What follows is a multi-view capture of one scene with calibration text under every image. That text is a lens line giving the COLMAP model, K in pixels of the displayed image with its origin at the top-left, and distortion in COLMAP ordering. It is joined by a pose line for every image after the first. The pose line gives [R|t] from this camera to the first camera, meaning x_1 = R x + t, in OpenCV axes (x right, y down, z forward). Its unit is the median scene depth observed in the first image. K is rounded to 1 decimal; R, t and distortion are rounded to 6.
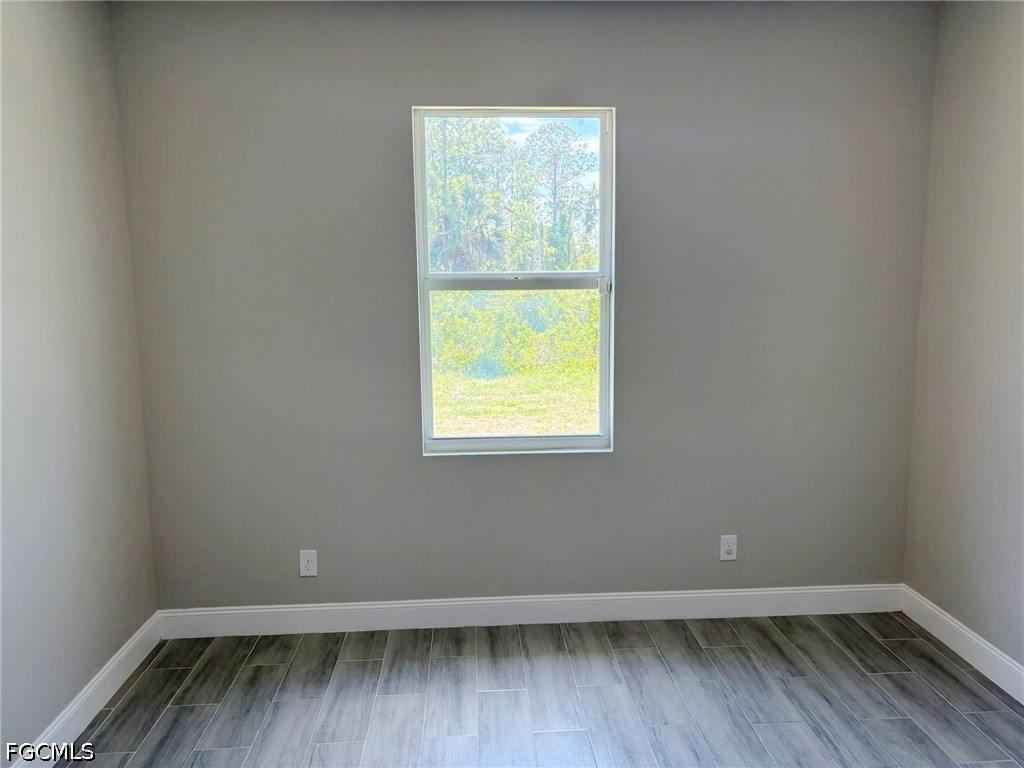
lens RADIAL K [[779.7, 0, 514.1], [0, 779.7, 379.3], [0, 0, 1]] dist [0.032003, -0.033547]
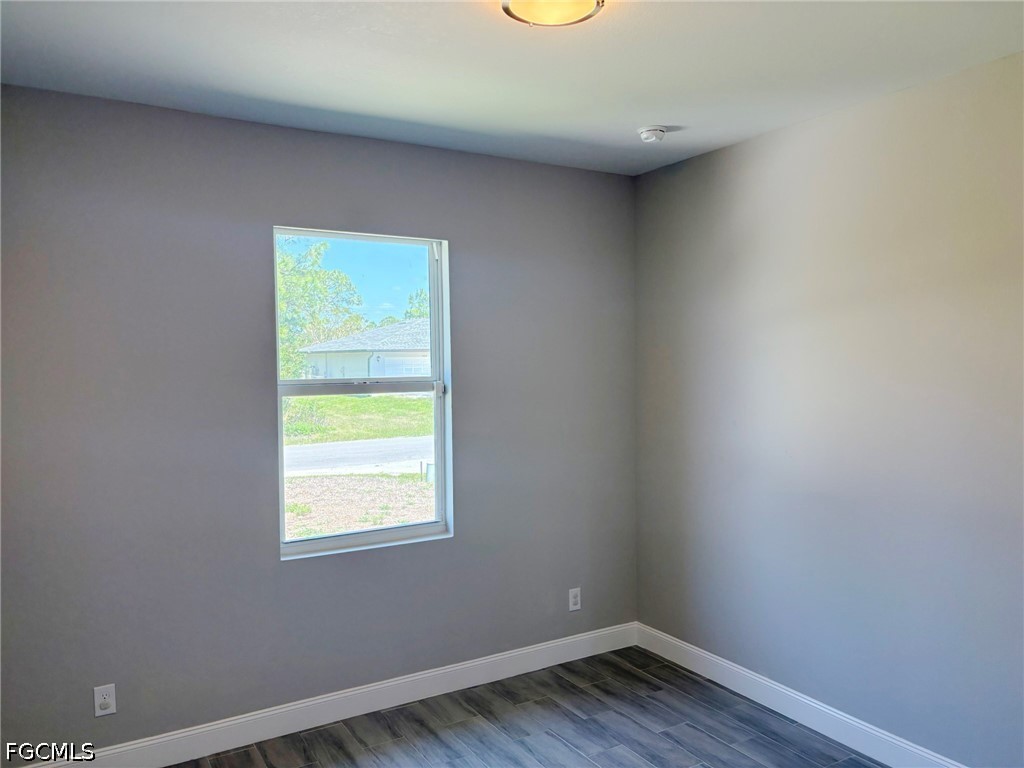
lens RADIAL K [[779.7, 0, 519.3], [0, 779.7, 389.3], [0, 0, 1]] dist [0.032003, -0.033547]
pose [[0.871948, -0.020960, 0.489149, -0.328866], [0.079267, 0.991946, -0.098795, 0.004039], [-0.483139, 0.124917, 0.866587, -0.041912]]
